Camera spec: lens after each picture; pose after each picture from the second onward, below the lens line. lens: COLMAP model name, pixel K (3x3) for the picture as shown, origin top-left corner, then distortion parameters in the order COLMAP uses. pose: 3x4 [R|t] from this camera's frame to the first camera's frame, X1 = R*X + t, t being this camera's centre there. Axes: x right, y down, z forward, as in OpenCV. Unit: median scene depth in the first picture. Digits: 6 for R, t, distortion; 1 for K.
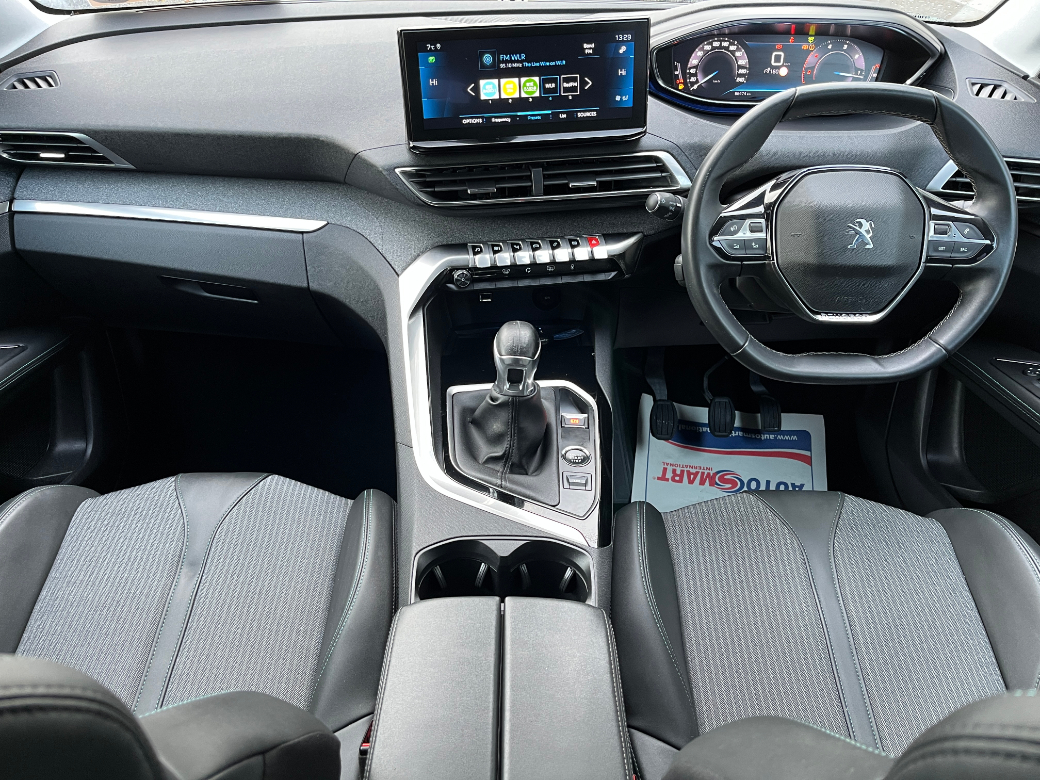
lens RADIAL K [[795.1, 0, 513.0], [0, 795.1, 393.6], [0, 0, 1]] dist [0.058206, -0.084882]
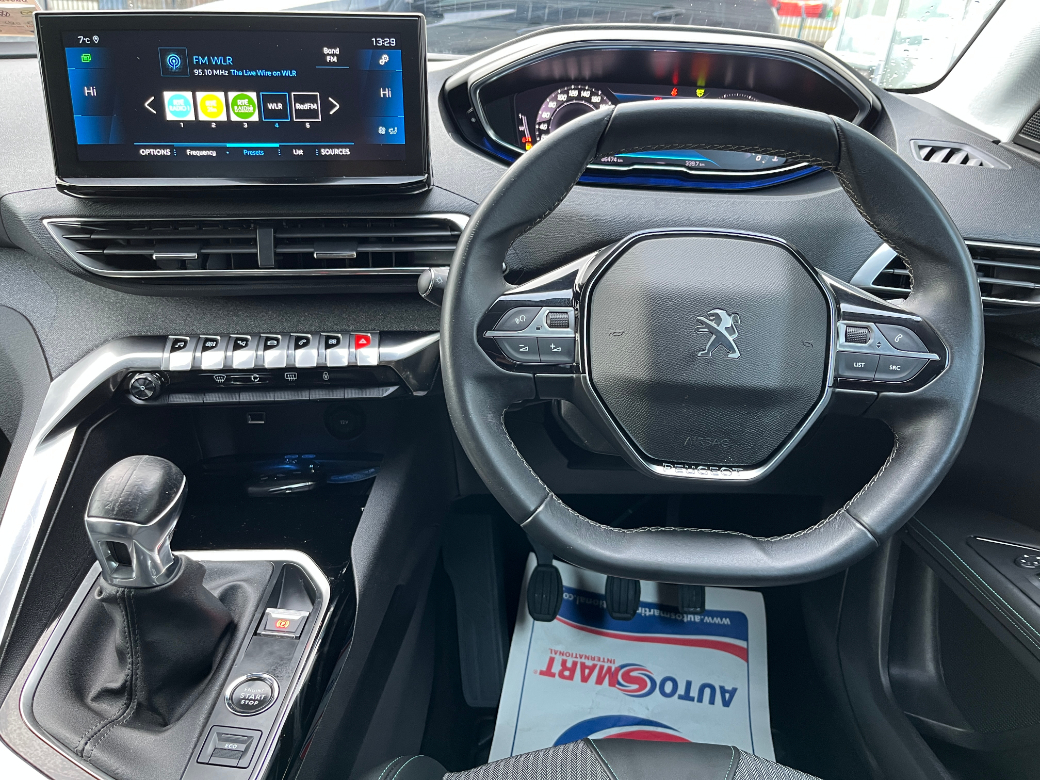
lens RADIAL K [[796.0, 0, 520.0], [0, 796.0, 390.0], [0, 0, 1]] dist [0.048158, -0.073762]
pose [[0.999291, 0.037477, -0.003615, 0.260709], [-0.037562, 0.985697, -0.164290, -0.048917], [-0.002594, 0.164310, 0.986405, 0.377435]]
